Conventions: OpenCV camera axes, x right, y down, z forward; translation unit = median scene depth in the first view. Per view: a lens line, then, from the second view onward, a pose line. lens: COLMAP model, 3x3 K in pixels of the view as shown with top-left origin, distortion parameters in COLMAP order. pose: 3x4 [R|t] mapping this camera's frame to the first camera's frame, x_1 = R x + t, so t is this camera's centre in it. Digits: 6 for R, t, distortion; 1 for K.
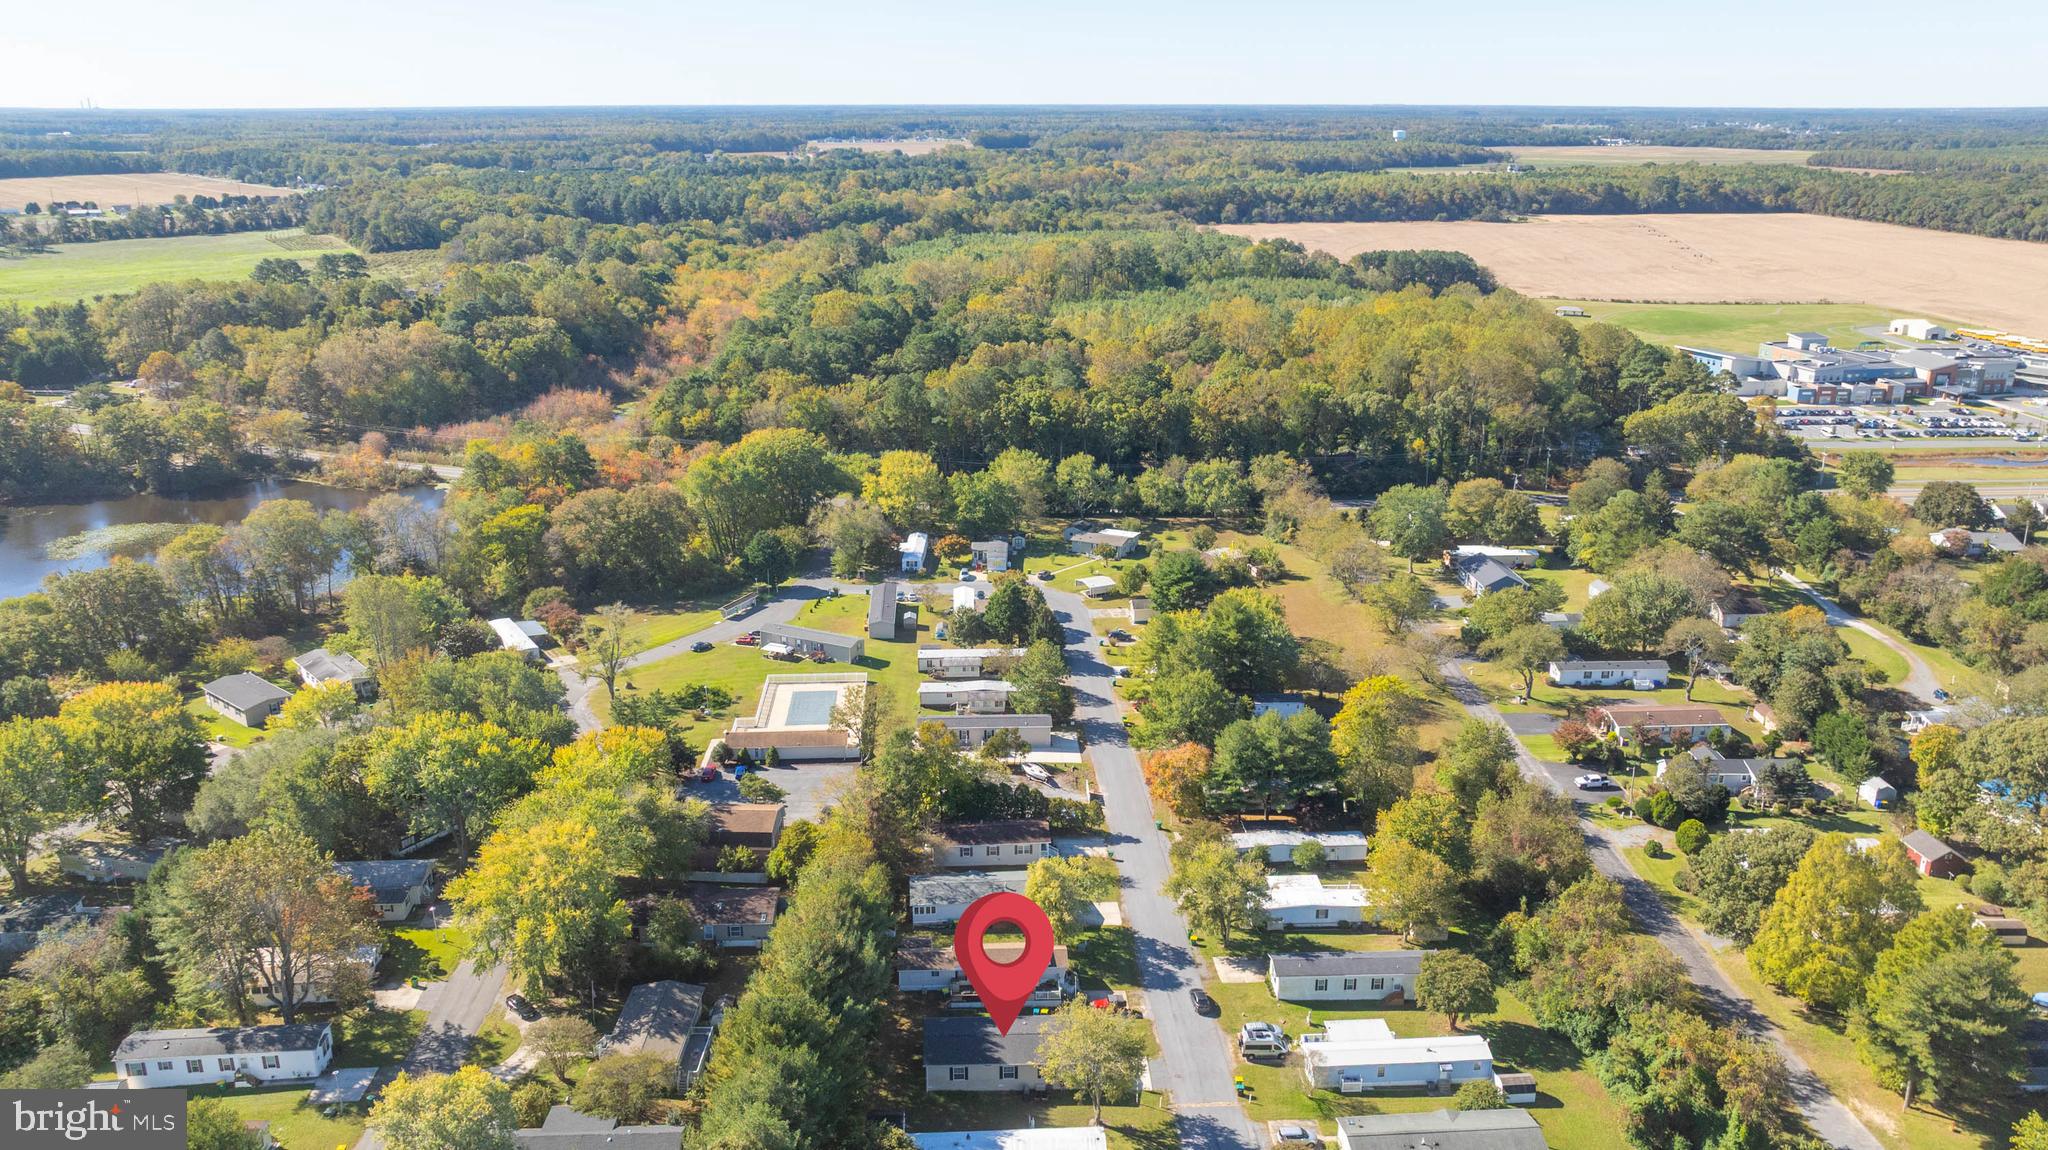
lens RADIAL K [[1476.8, 0, 1024.0], [0, 1476.8, 575.0], [0, 0, 1]] dist [-0.064299, 0.060886]
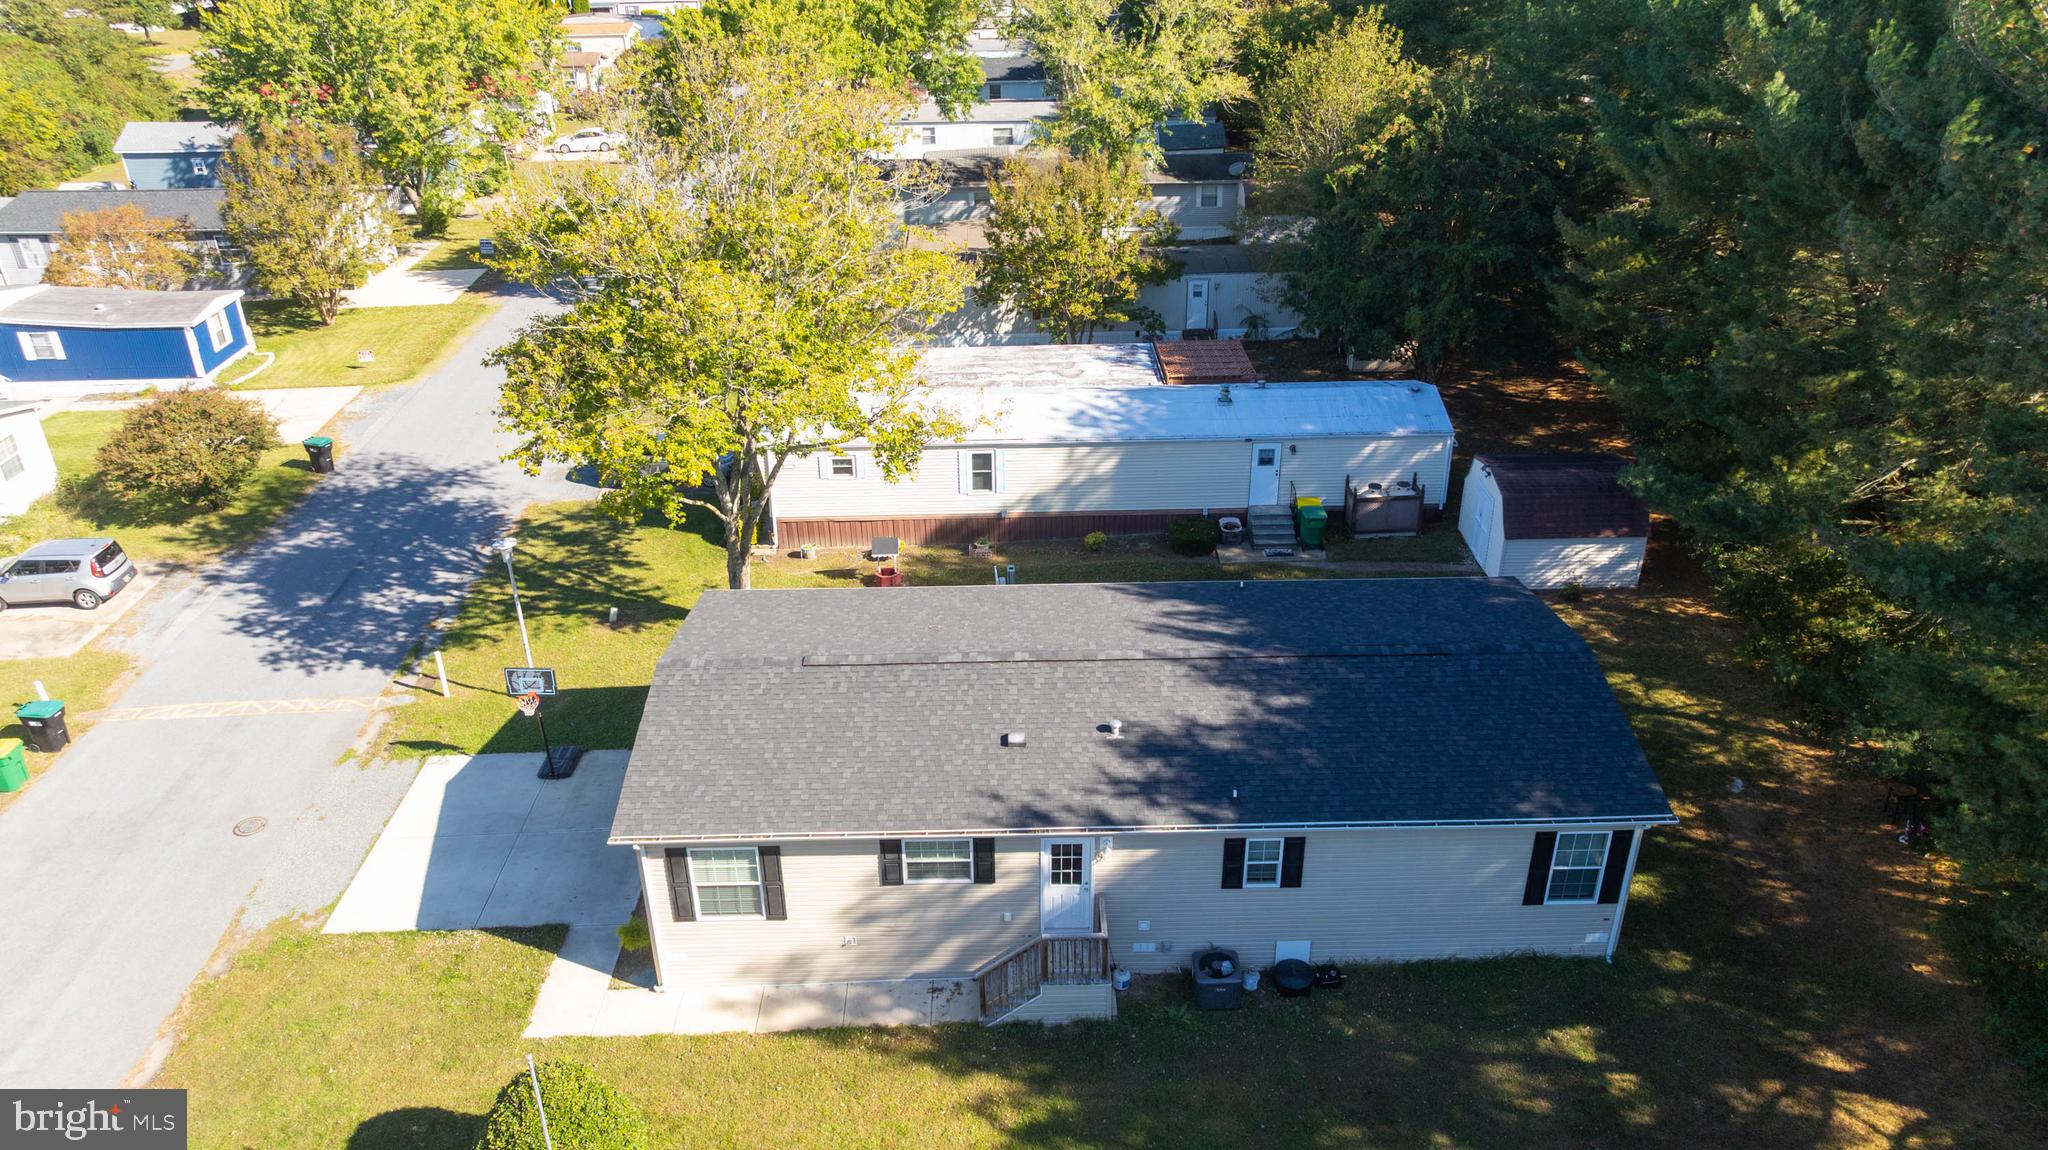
lens RADIAL K [[1476.8, 0, 1024.0], [0, 1476.8, 575.0], [0, 0, 1]] dist [-0.064299, 0.060886]
pose [[-0.999665, -0.003005, 0.025706, -0.004577], [0.015981, 0.709582, 0.704442, 0.164372], [-0.020357, 0.704617, -0.709296, 1.014807]]
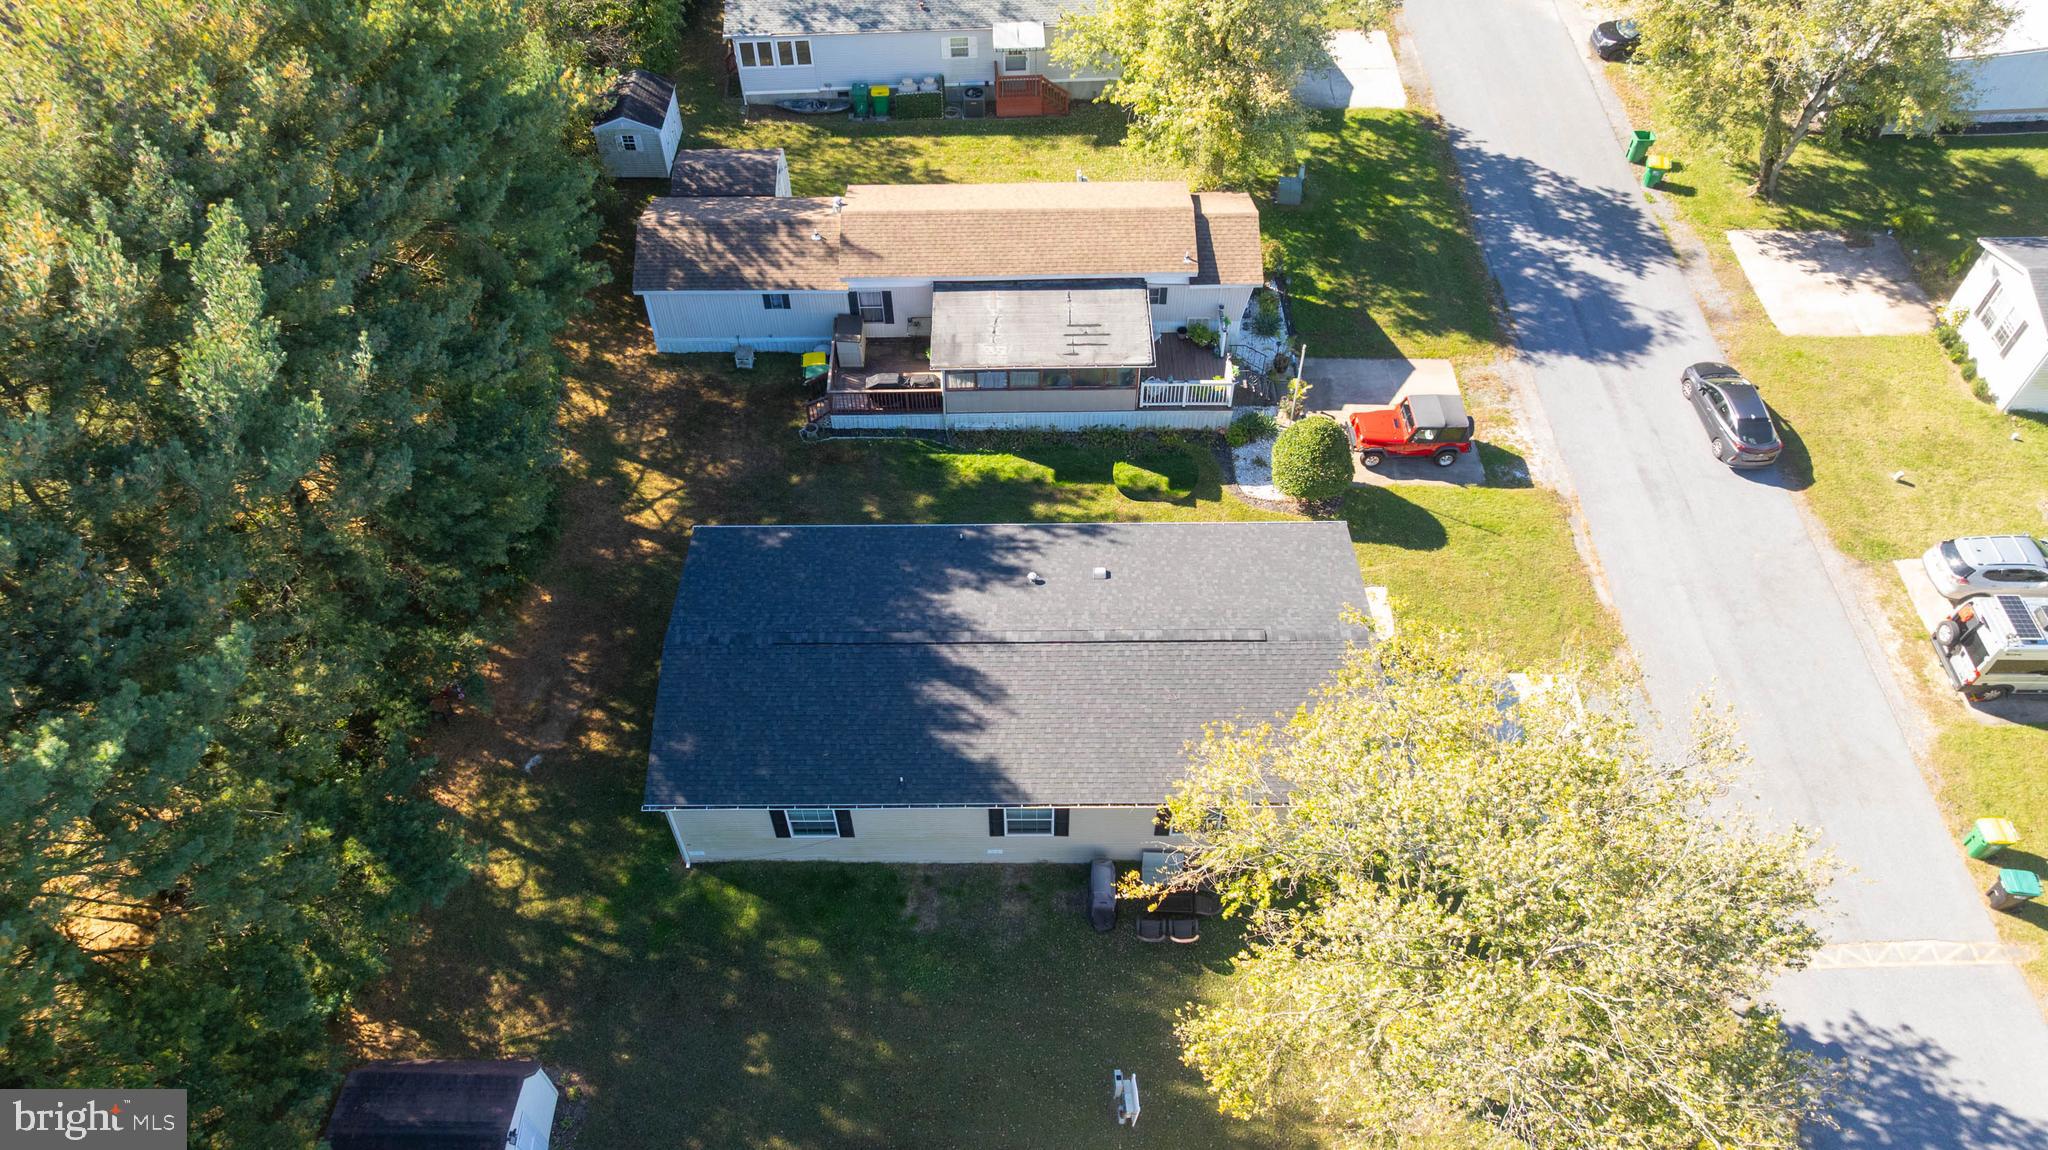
lens RADIAL K [[1476.8, 0, 1024.0], [0, 1476.8, 575.0], [0, 0, 1]] dist [-0.064299, 0.060886]
pose [[0.999349, 0.021419, -0.029024, -0.005049], [-0.001597, 0.830111, 0.557595, 0.158821], [0.036036, -0.557186, 0.829605, 0.737881]]
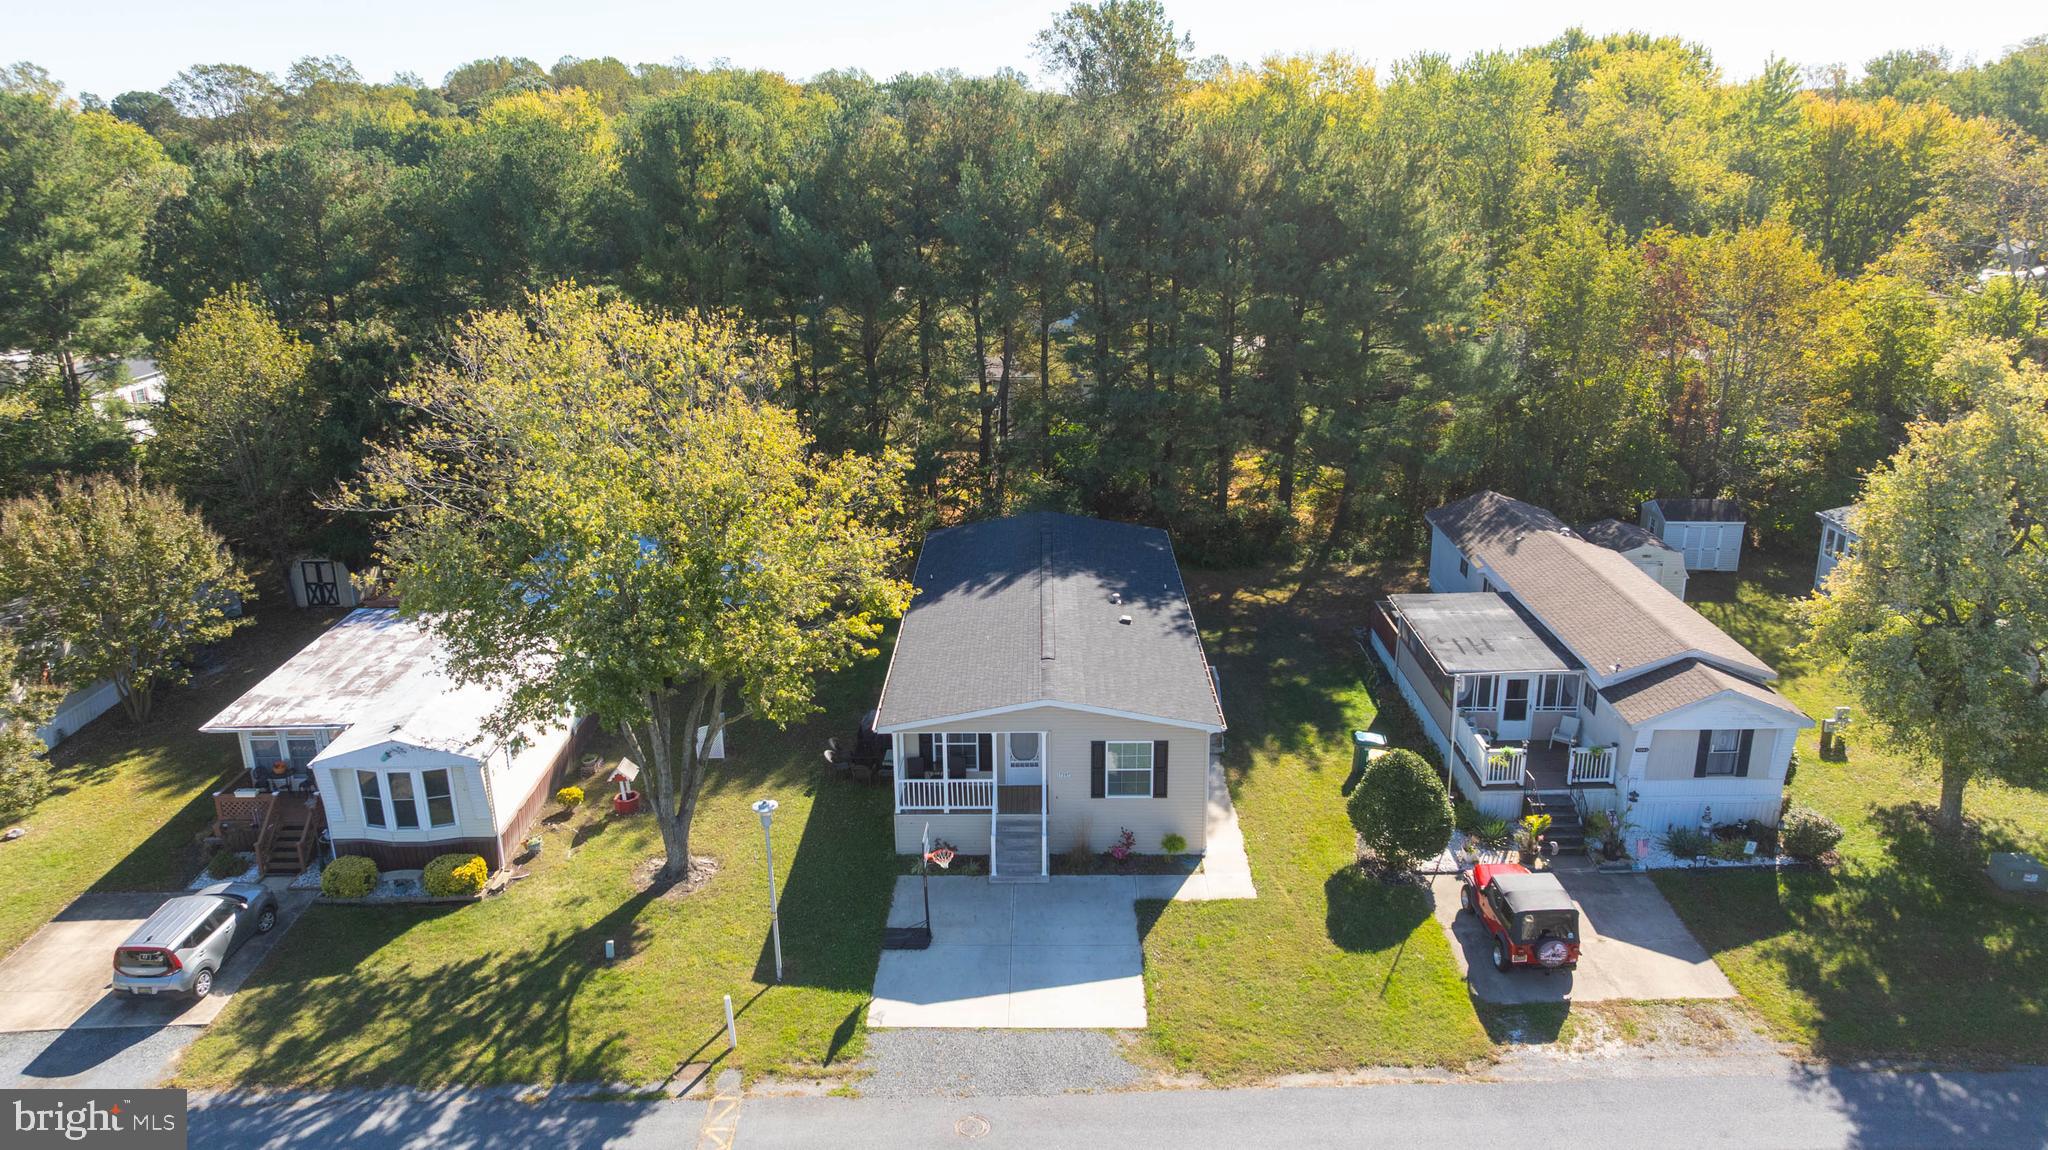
lens RADIAL K [[1476.8, 0, 1024.0], [0, 1476.8, 575.0], [0, 0, 1]] dist [-0.064299, 0.060886]
pose [[-0.045940, 0.301097, -0.952486, 0.231447], [-0.282034, 0.910792, 0.301519, 0.205339], [0.958304, 0.282486, 0.043077, 0.892207]]
